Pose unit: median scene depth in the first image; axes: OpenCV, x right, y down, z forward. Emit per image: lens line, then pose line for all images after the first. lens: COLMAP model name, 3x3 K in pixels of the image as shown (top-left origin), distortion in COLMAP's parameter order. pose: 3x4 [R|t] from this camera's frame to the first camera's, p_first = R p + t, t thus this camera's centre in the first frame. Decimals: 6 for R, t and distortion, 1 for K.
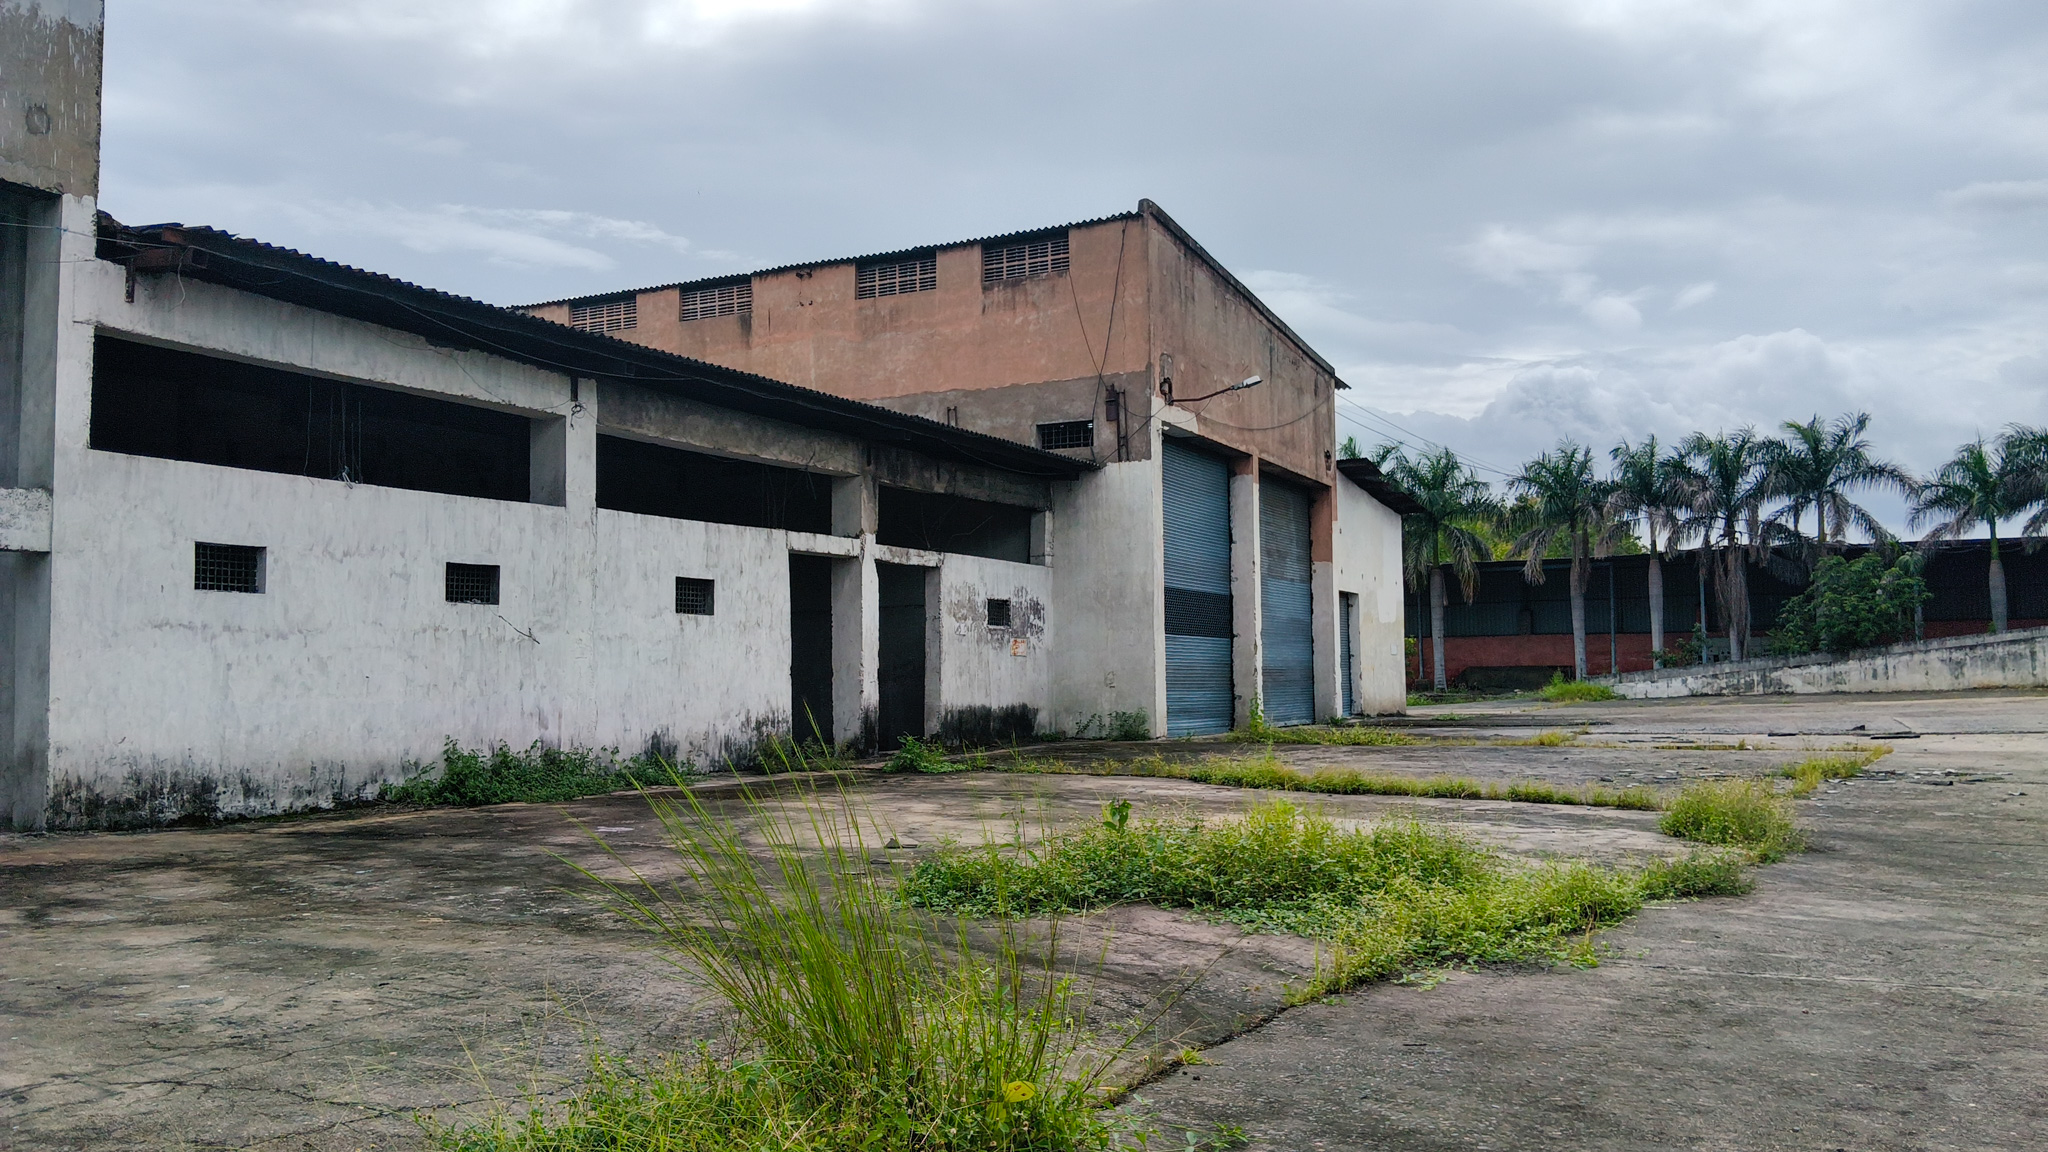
lens RADIAL K [[1704.8, 0, 1018.1], [0, 1704.8, 570.4], [0, 0, 1]] dist [0.081724, -0.206495]
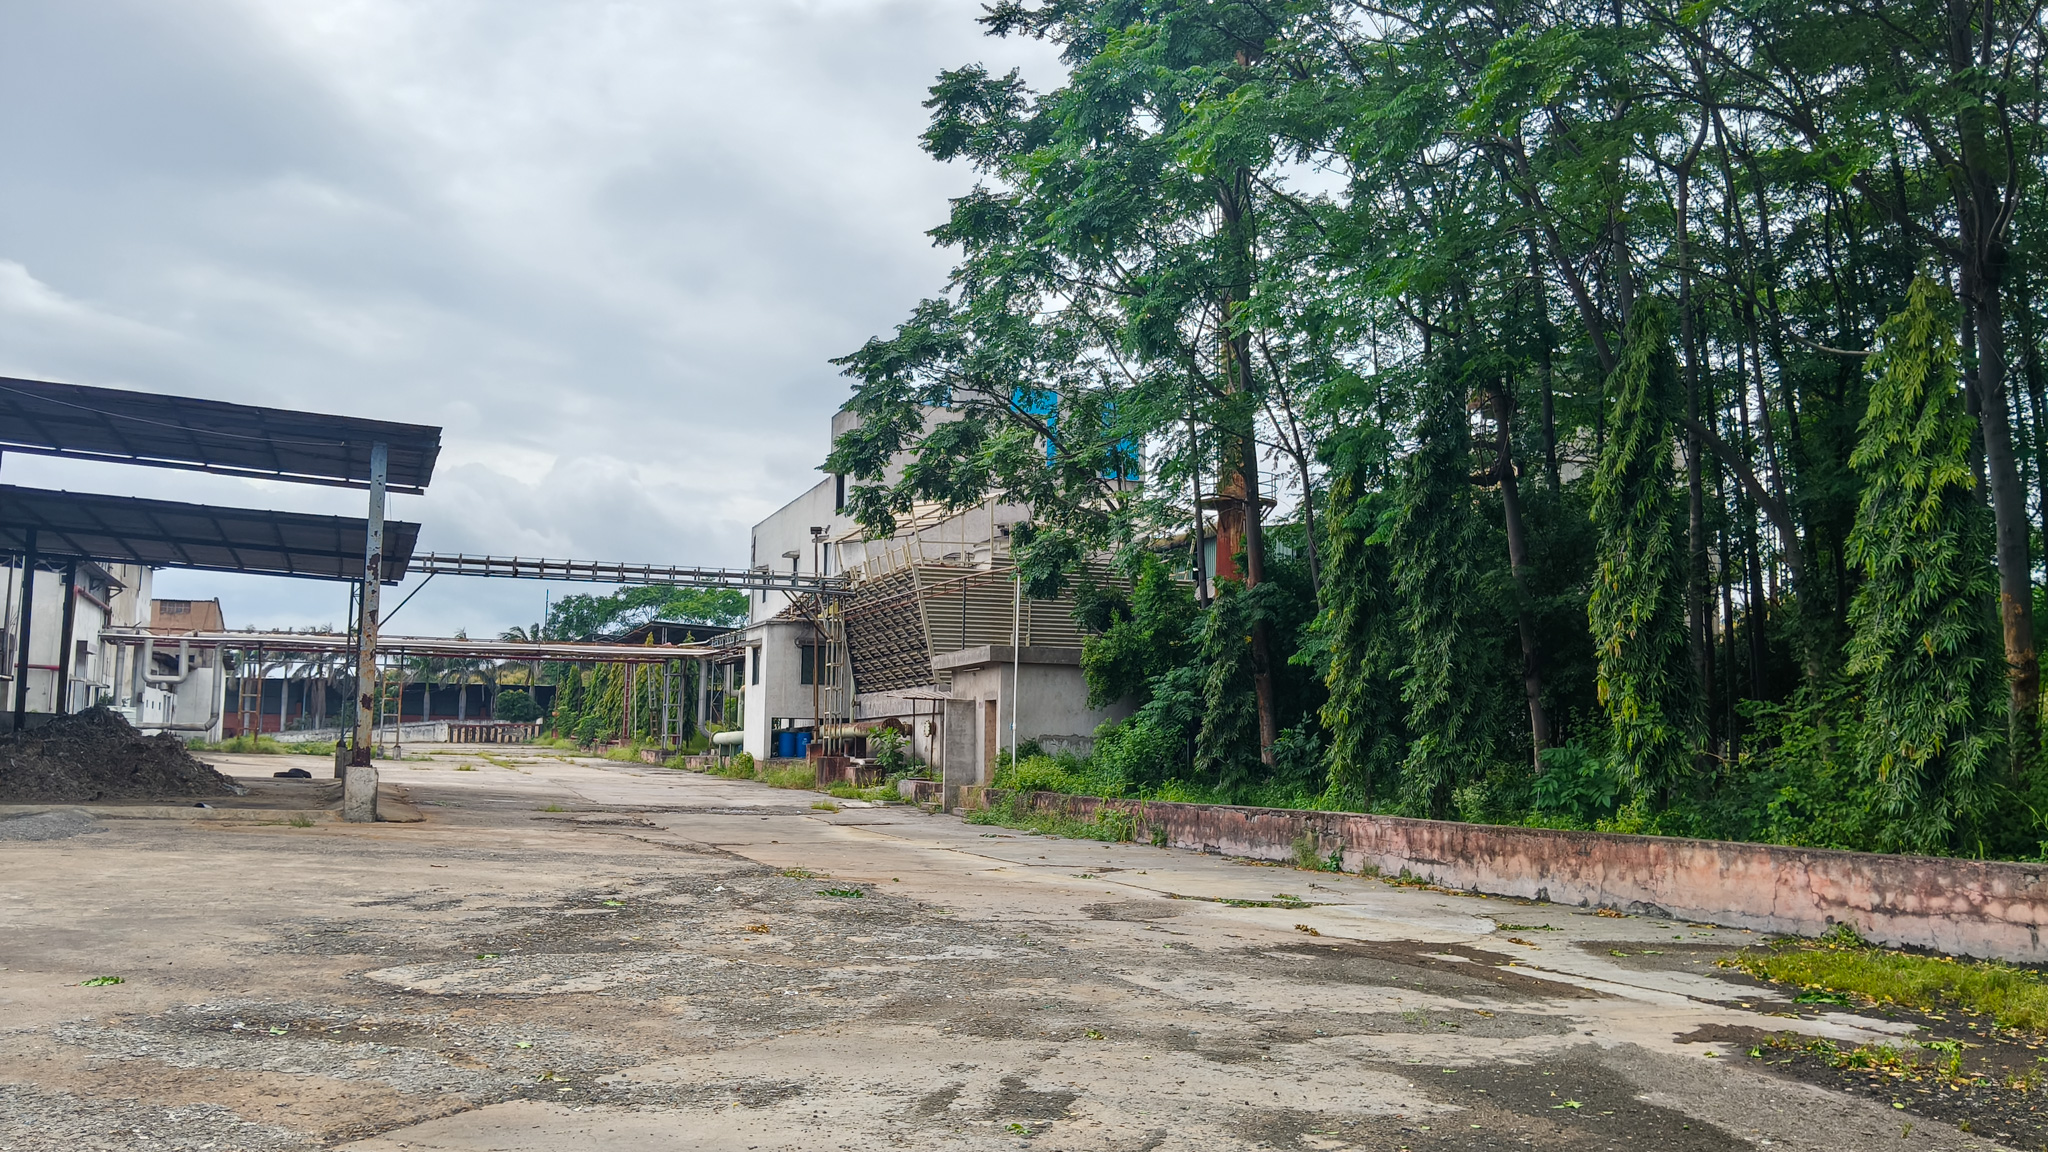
lens RADIAL K [[1704.8, 0, 1018.1], [0, 1704.8, 570.4], [0, 0, 1]] dist [0.081724, -0.206495]
pose [[0.670216, 0.103876, 0.734860, -0.735893], [-0.073941, 0.994576, -0.073152, -0.065133], [-0.738473, -0.005309, 0.674262, -1.371449]]
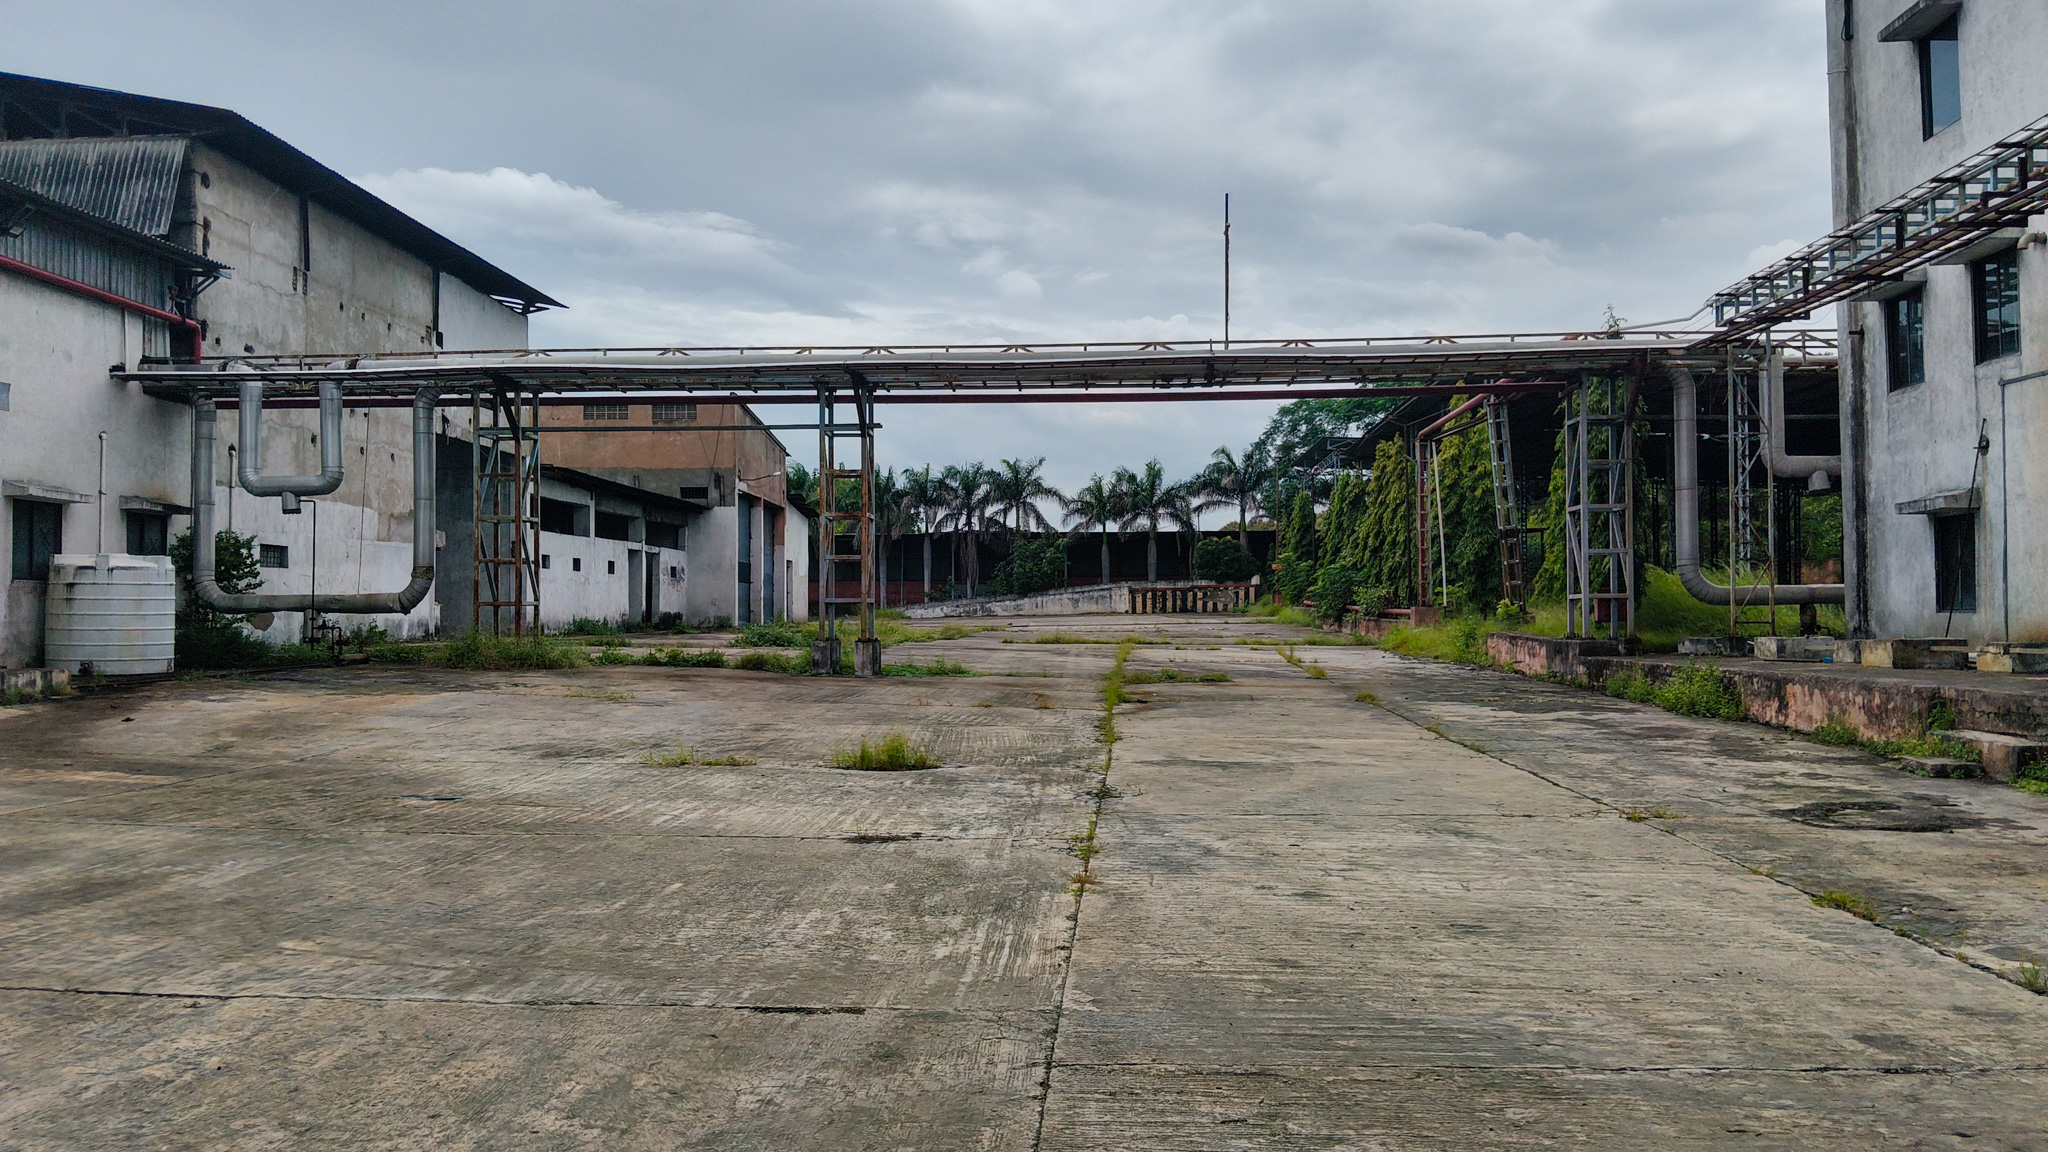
lens RADIAL K [[1704.8, 0, 1018.1], [0, 1704.8, 570.4], [0, 0, 1]] dist [0.081724, -0.206495]
pose [[0.913656, 0.019171, 0.406036, -0.253911], [-0.034141, 0.998977, 0.029656, -0.030031], [-0.405052, -0.040958, 0.913376, -0.632884]]
